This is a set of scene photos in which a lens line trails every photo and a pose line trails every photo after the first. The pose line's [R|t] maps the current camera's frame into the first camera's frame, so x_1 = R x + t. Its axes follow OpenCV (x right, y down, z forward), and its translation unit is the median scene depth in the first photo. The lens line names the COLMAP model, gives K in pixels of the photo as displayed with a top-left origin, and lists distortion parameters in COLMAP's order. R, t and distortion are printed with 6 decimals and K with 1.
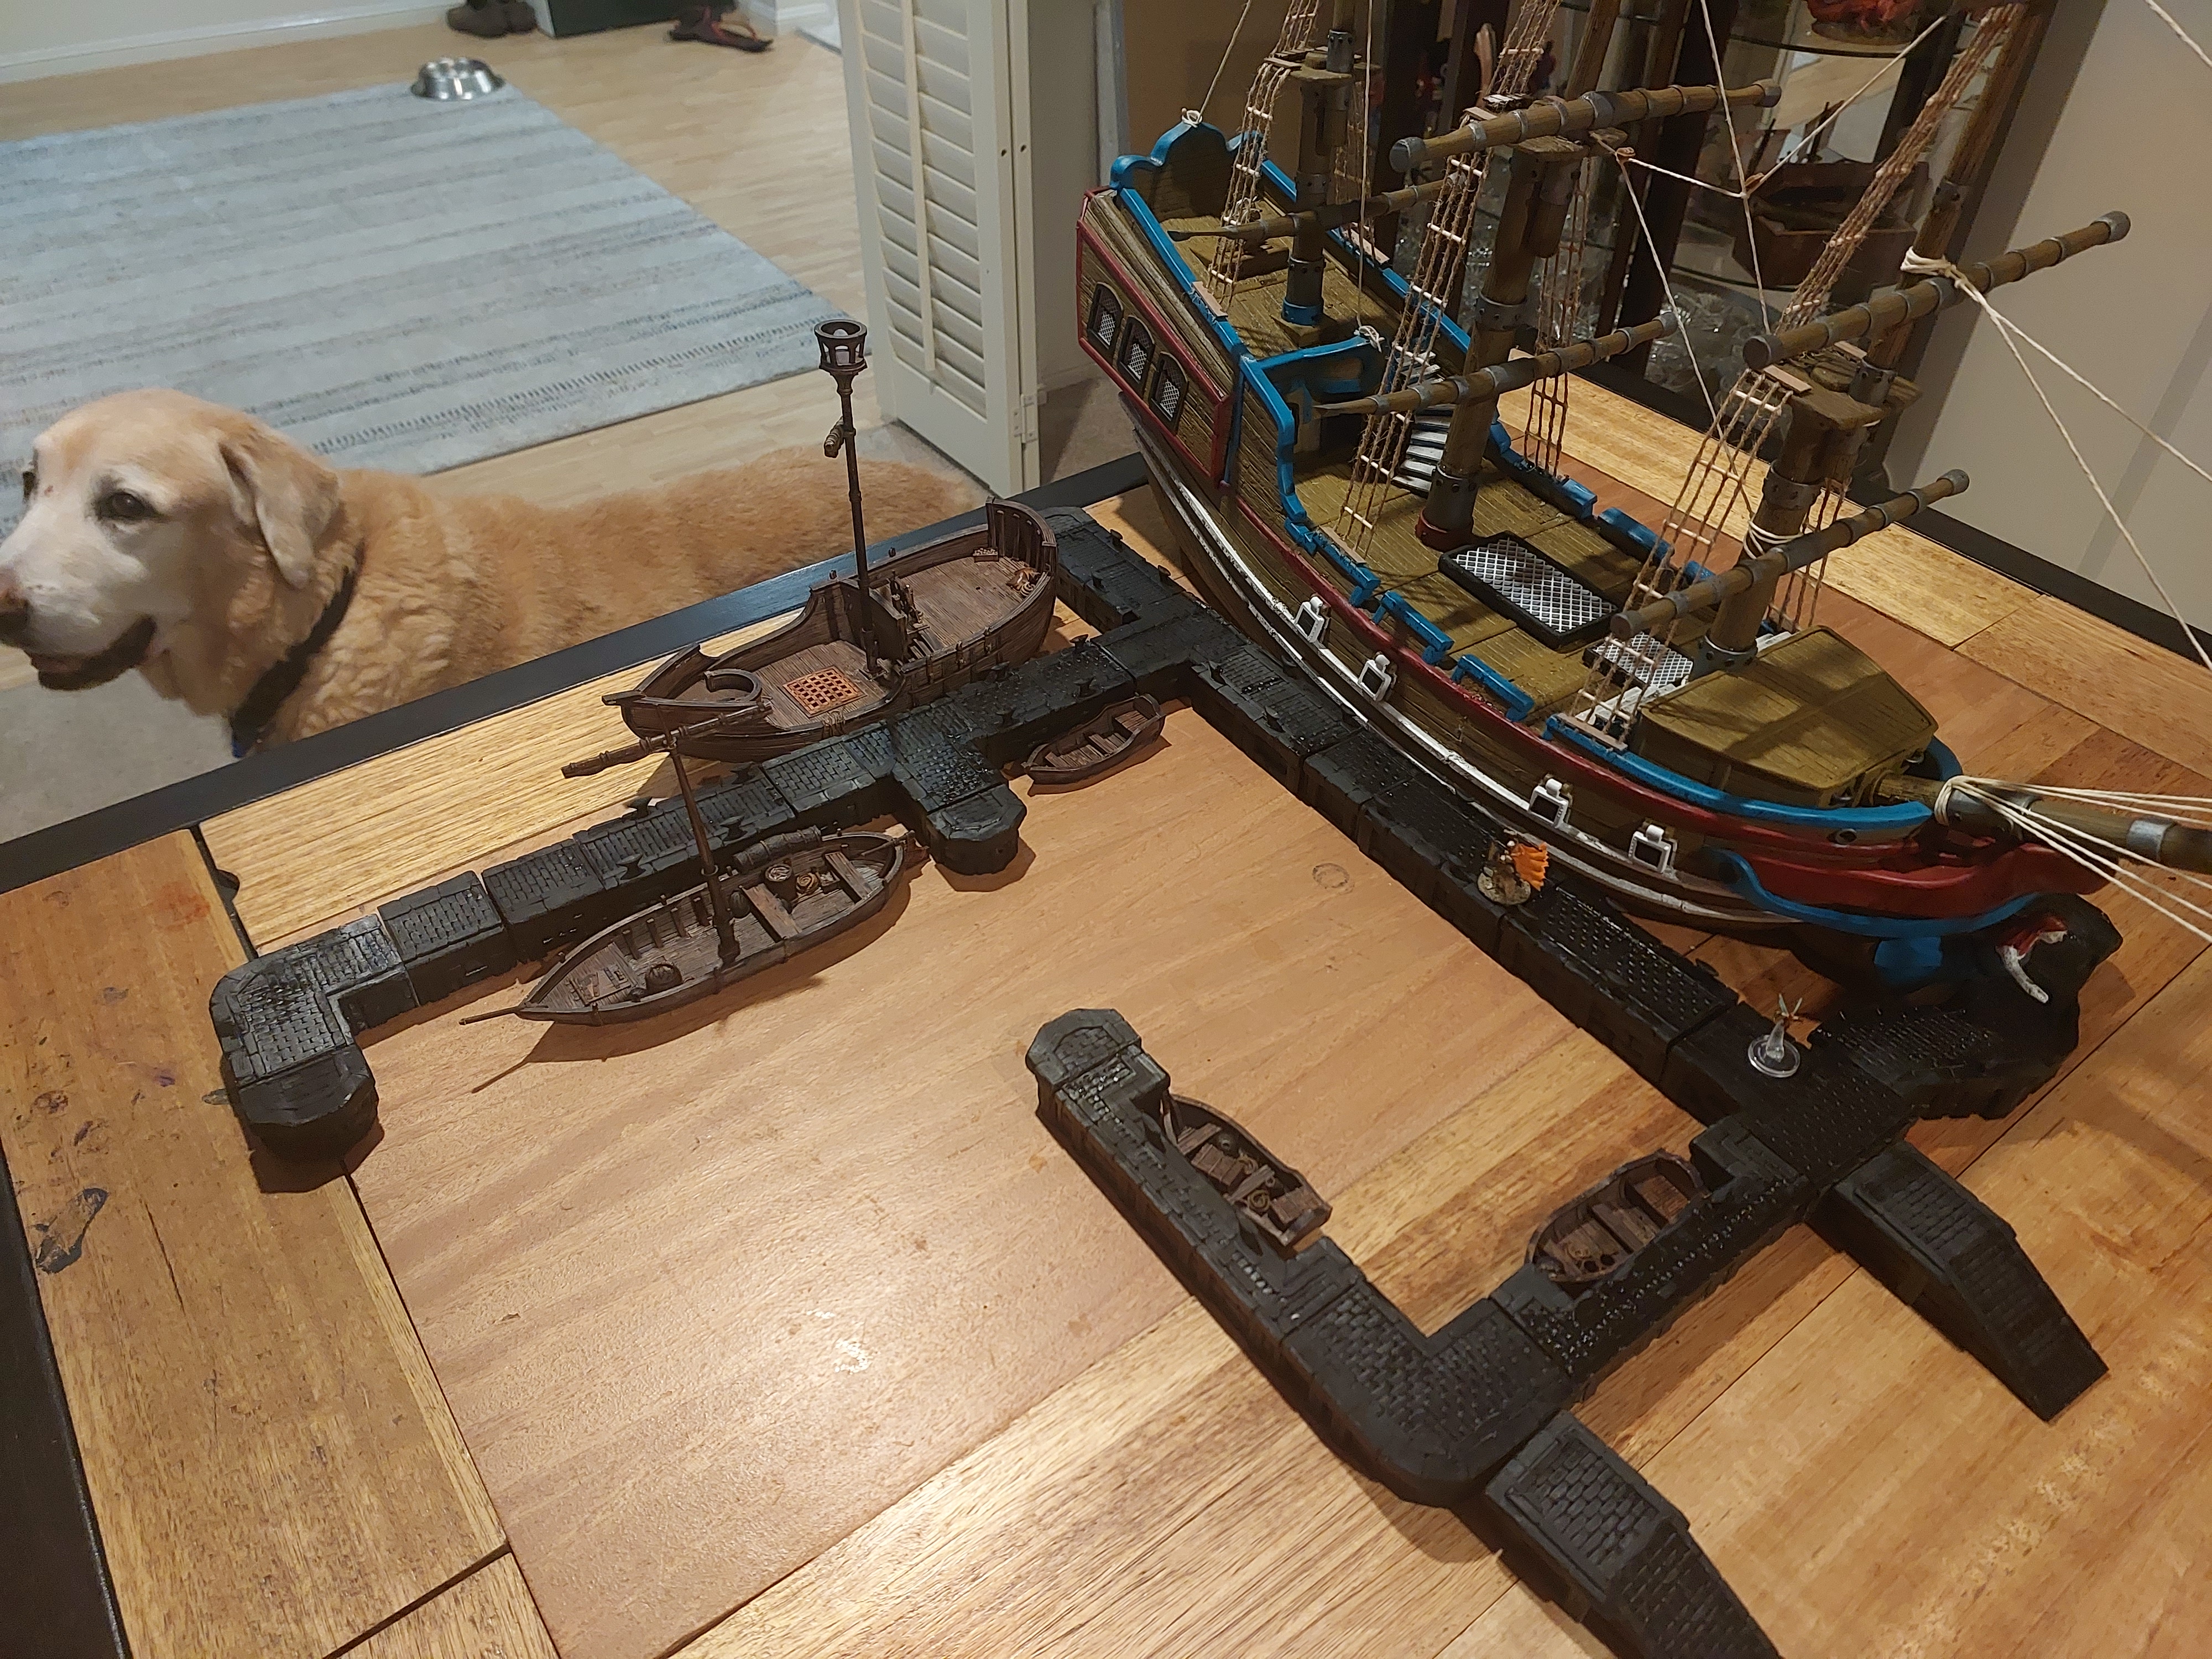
lens RADIAL K [[1535.1, 0, 1106.0], [0, 1535.1, 829.5], [0, 0, 1]] dist [0.065645, -0.106131]
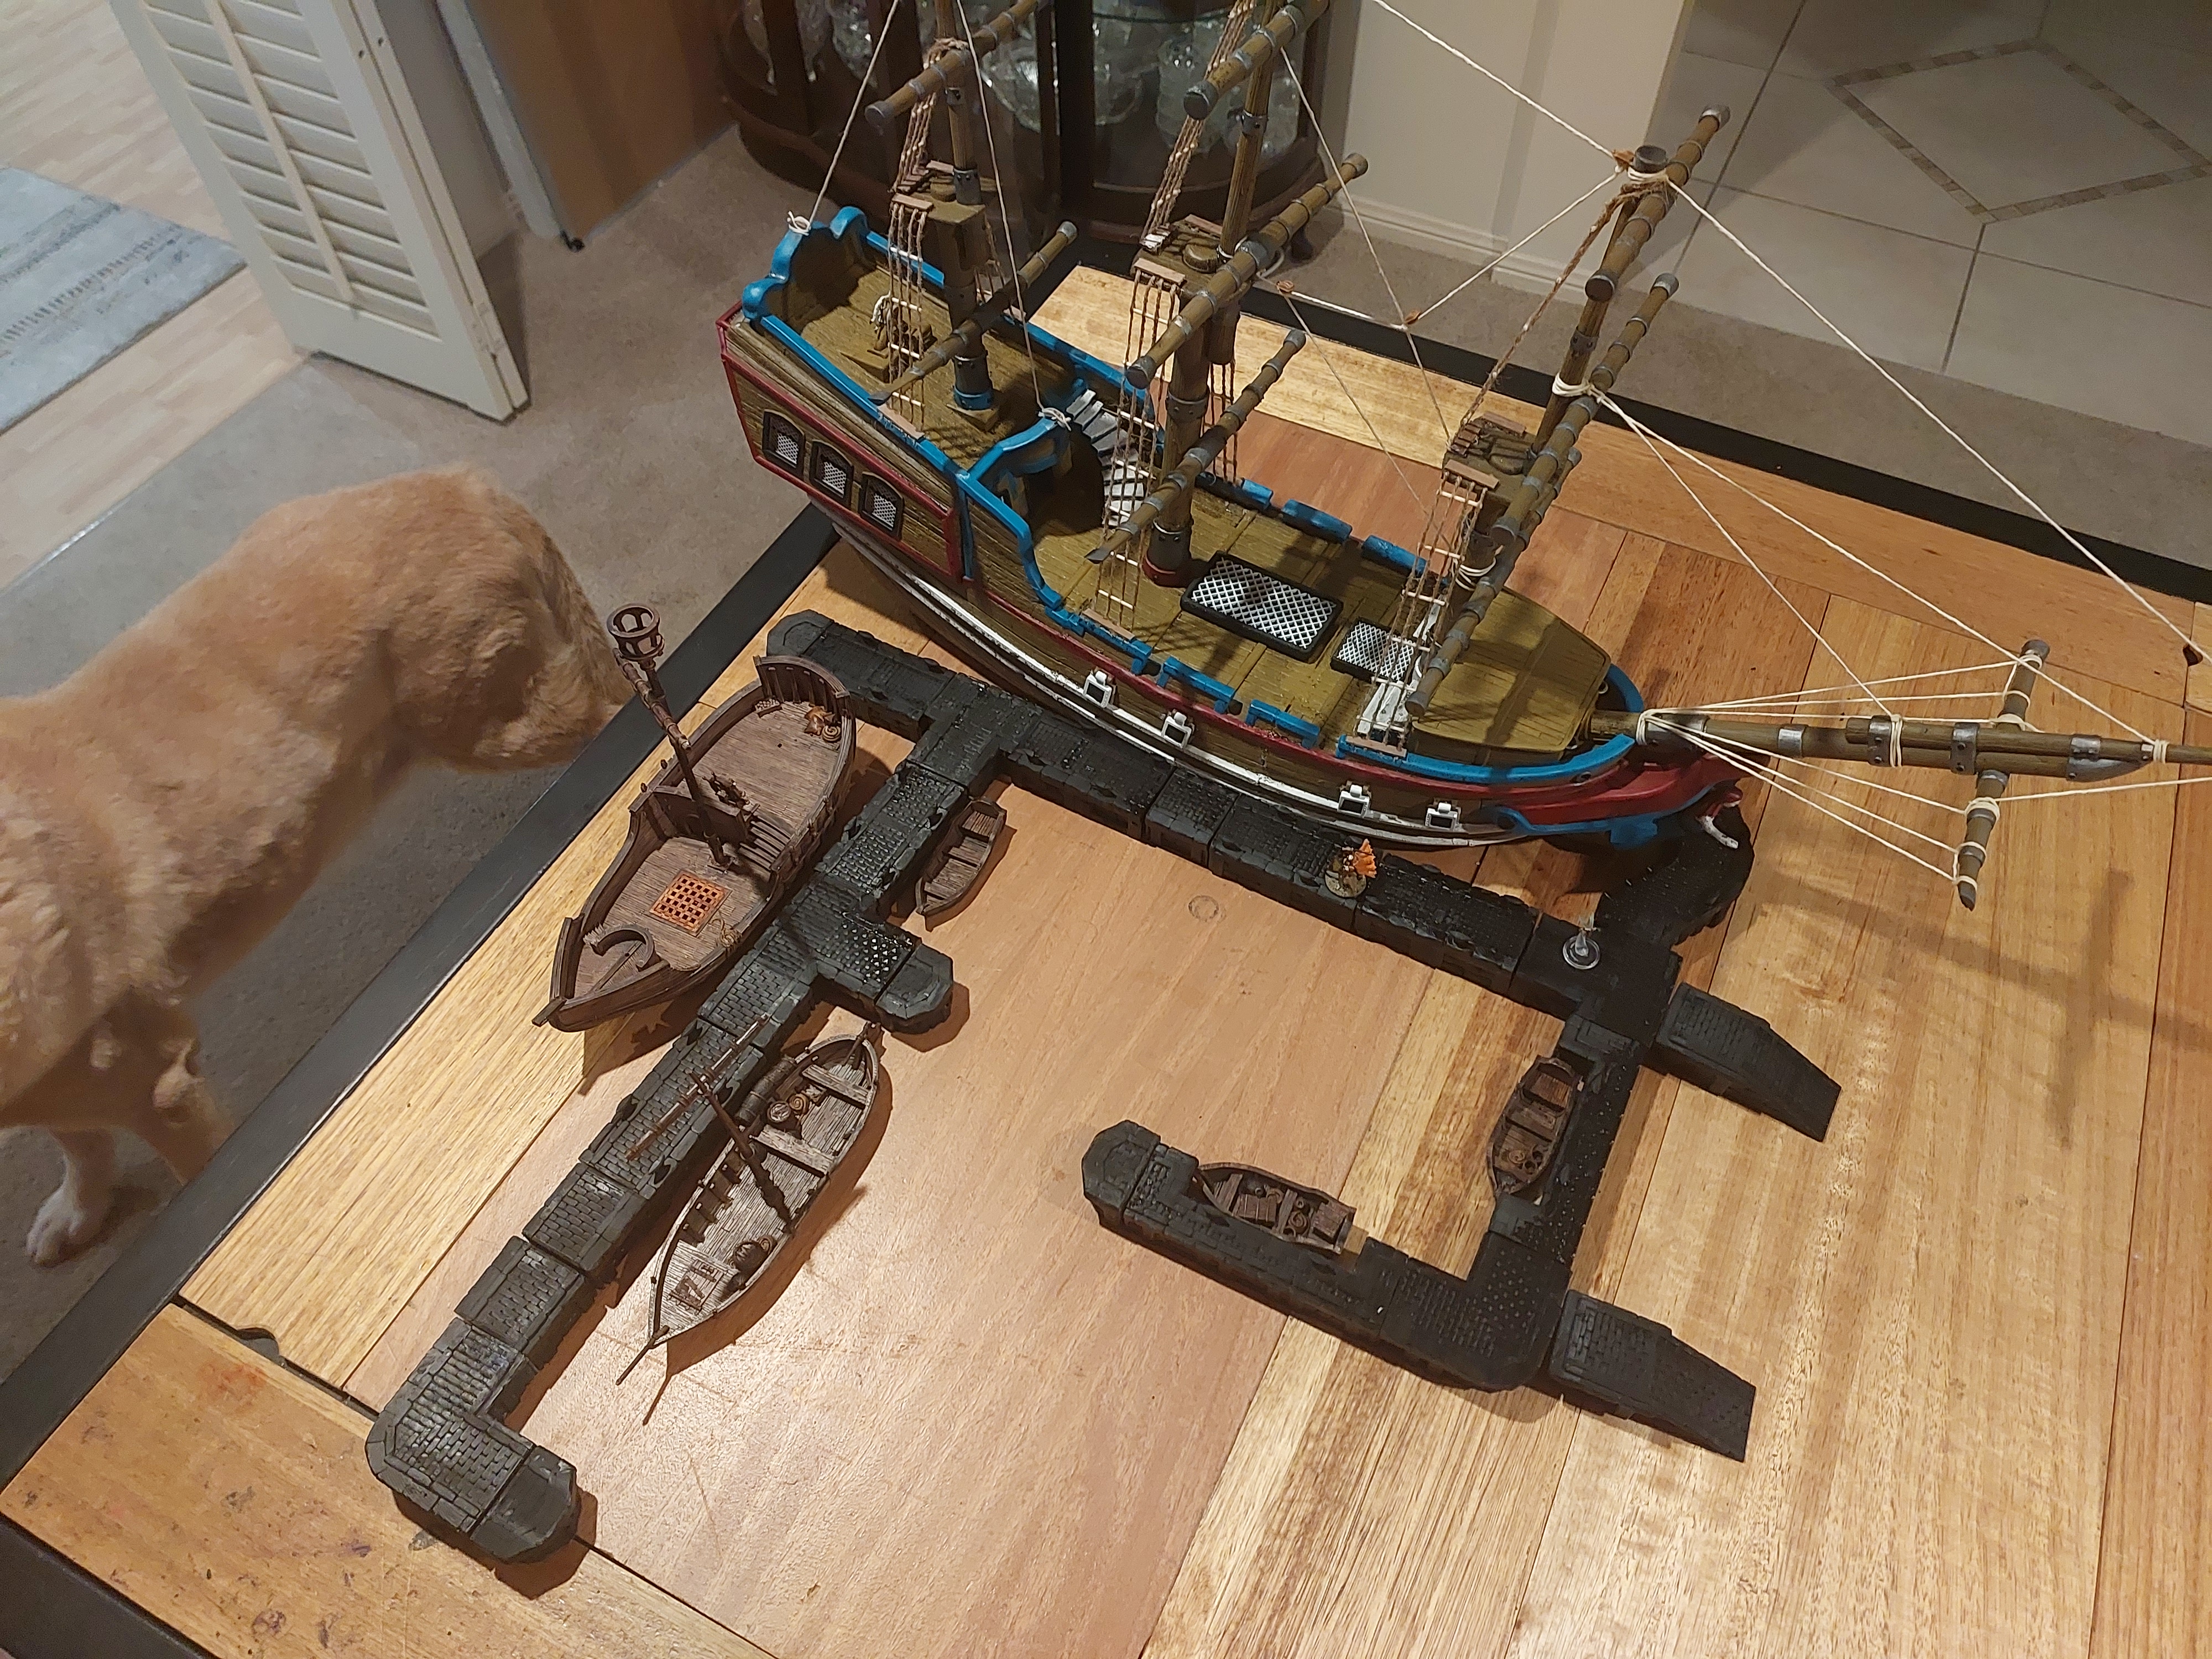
lens RADIAL K [[1578.1, 0, 1119.4], [0, 1578.1, 827.4], [0, 0, 1]] dist [0.031070, -0.046275]
pose [[0.888451, -0.375616, 0.263756, -0.215664], [0.304452, 0.912346, 0.273741, -0.390172], [-0.343458, -0.162904, 0.924932, -0.103873]]
